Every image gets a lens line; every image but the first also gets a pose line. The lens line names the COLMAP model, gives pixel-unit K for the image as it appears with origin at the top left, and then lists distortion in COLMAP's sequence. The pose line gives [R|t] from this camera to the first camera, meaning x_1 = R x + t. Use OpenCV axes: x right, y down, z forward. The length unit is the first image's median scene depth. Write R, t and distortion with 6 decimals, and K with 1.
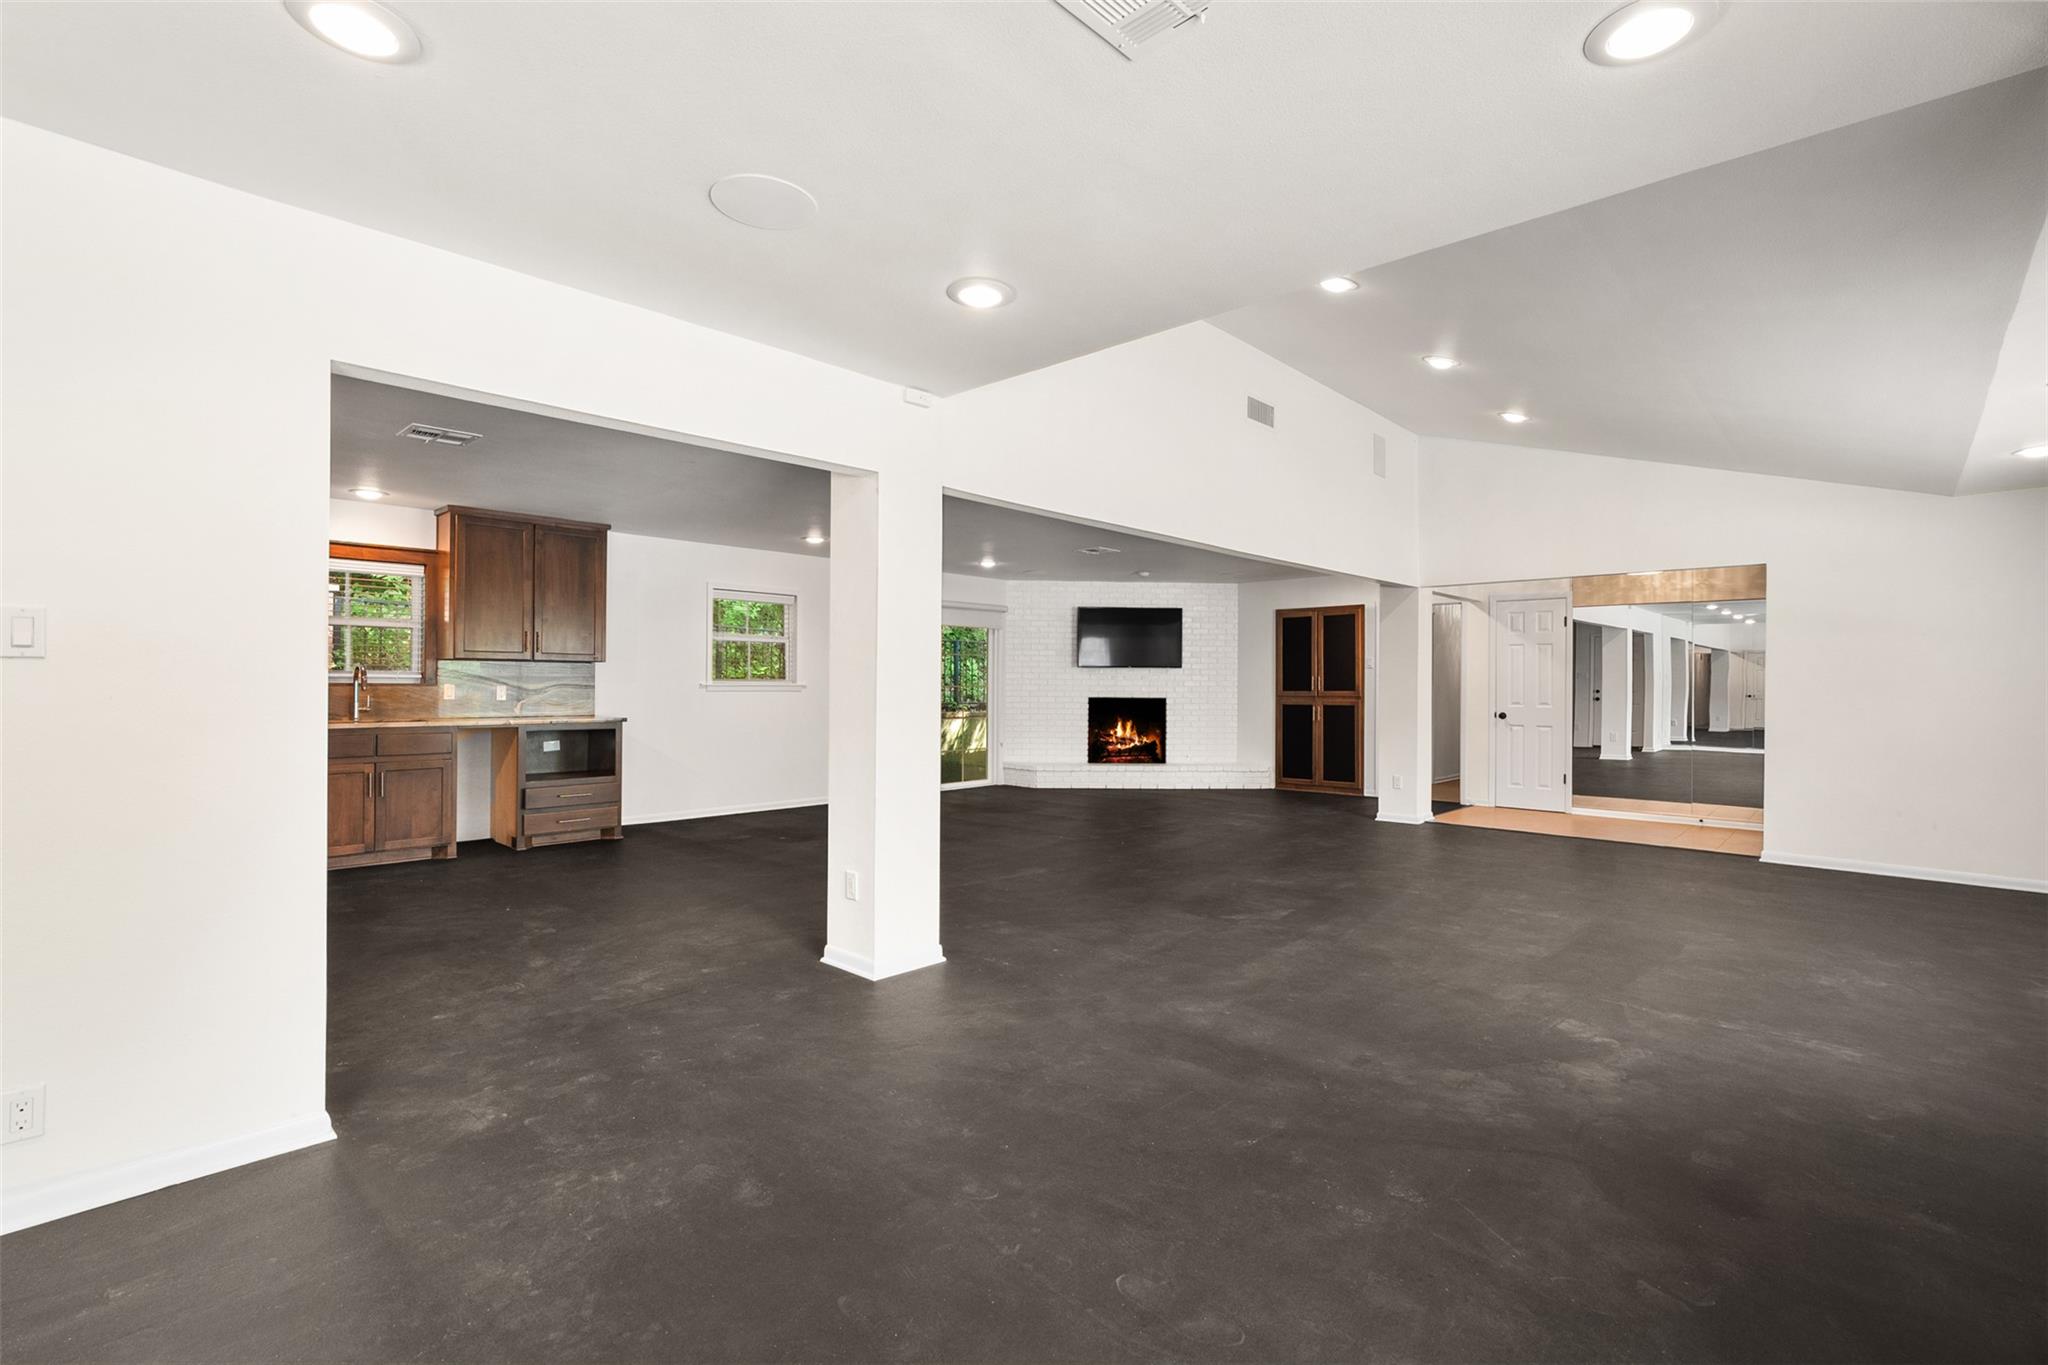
lens RADIAL K [[916.4, 0, 1022.2], [0, 916.4, 682.0], [0, 0, 1]] dist [-0.001305, 0.000799]
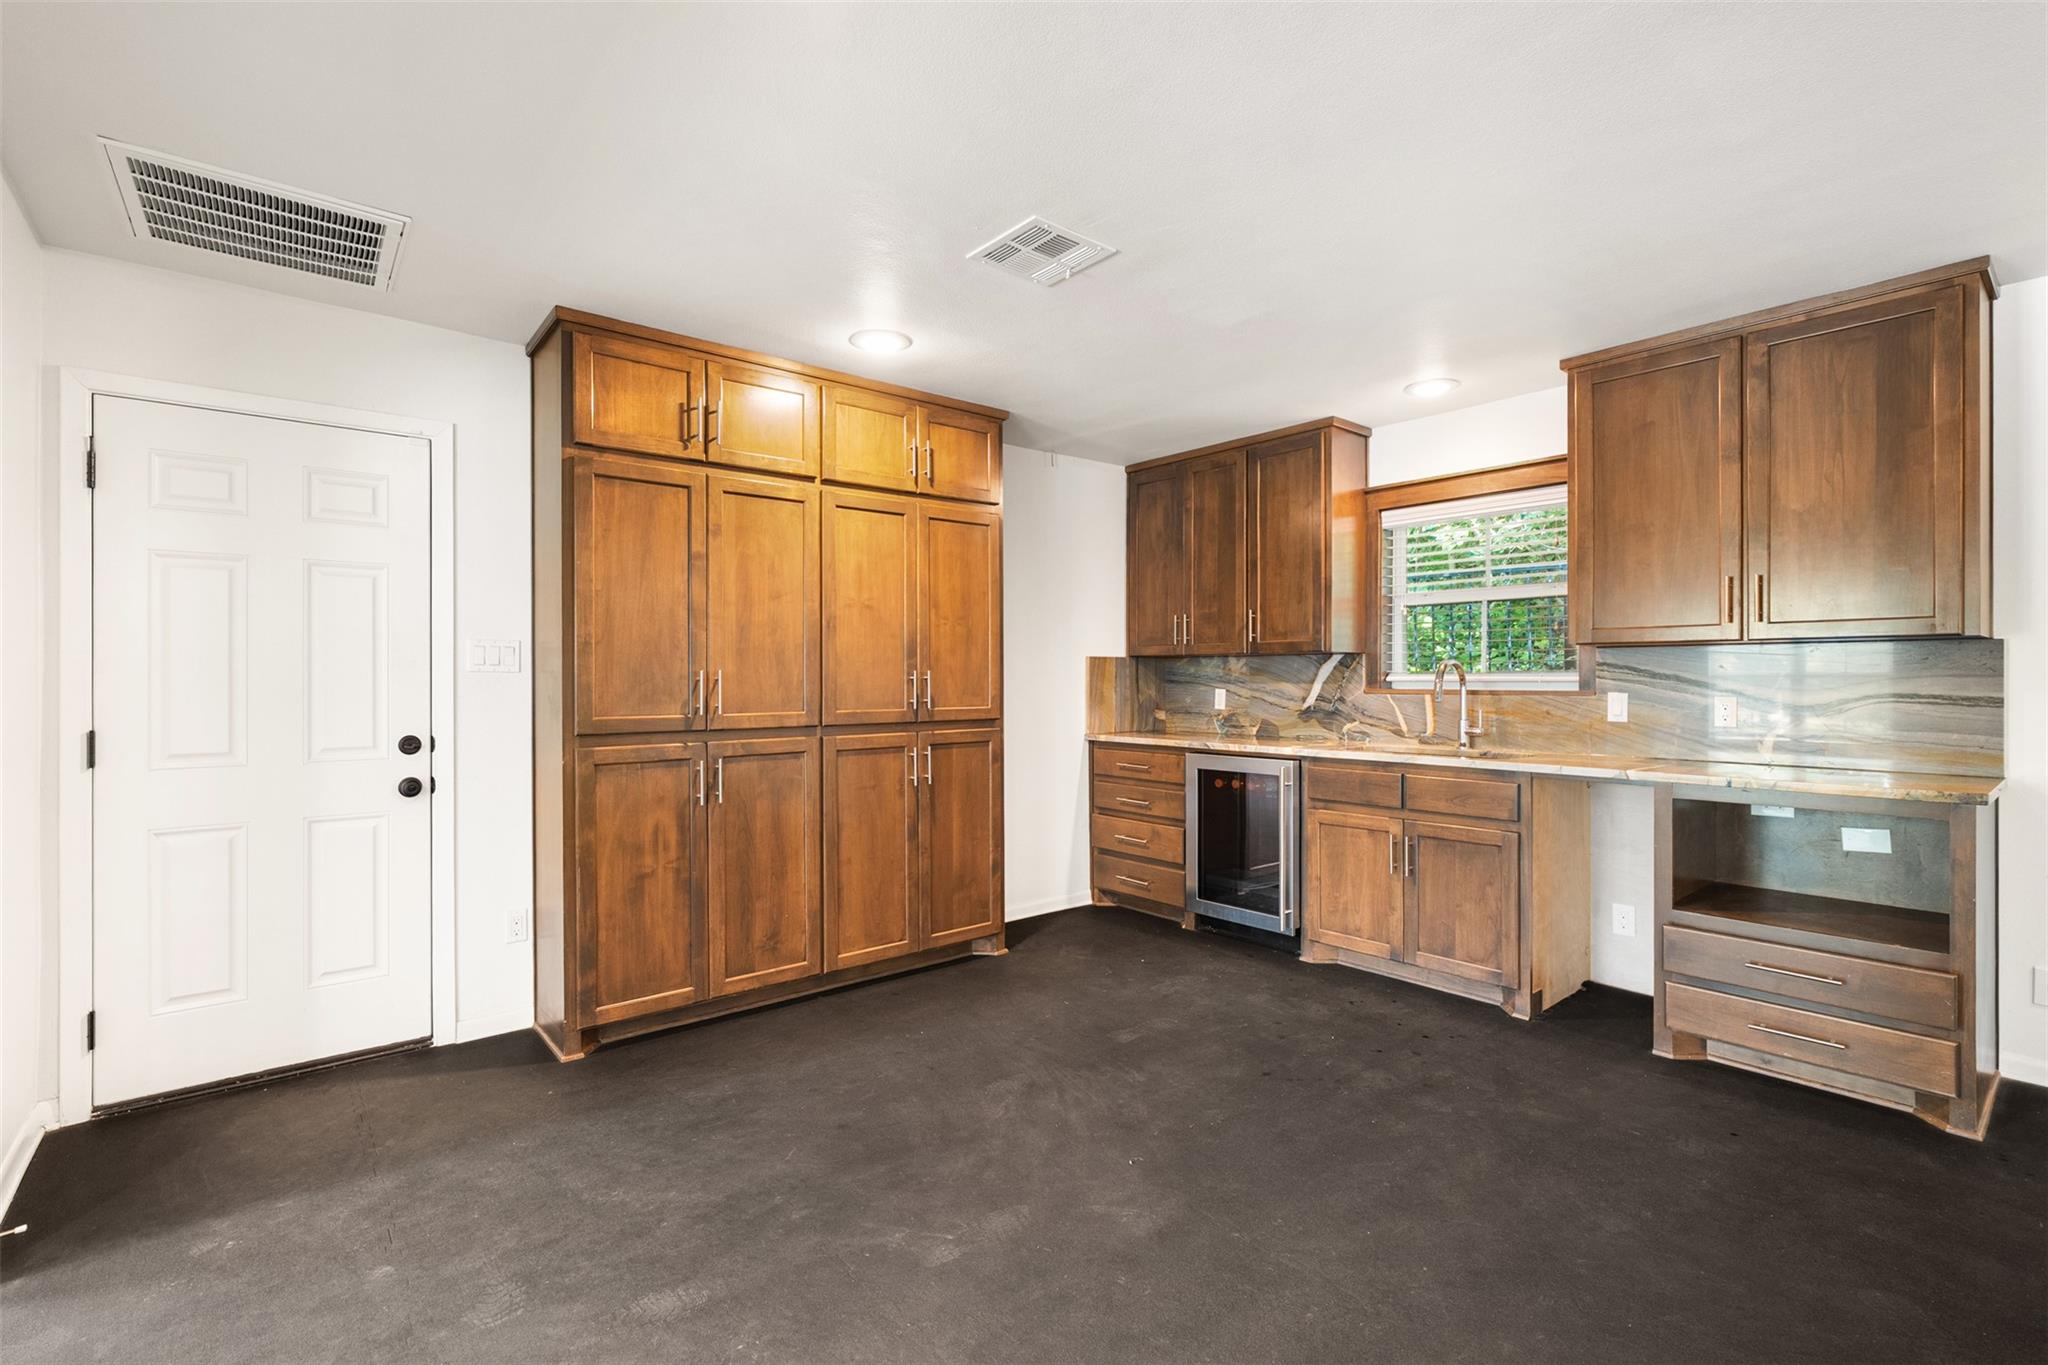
lens RADIAL K [[916.4, 0, 1023.9], [0, 916.4, 682.0], [0, 0, 1]] dist [-0.001305, 0.000799]
pose [[-0.116134, -0.003153, -0.993229, -0.040369], [0.001448, 0.999993, -0.003344, -0.002259], [0.993233, -0.001827, -0.116128, 0.553986]]
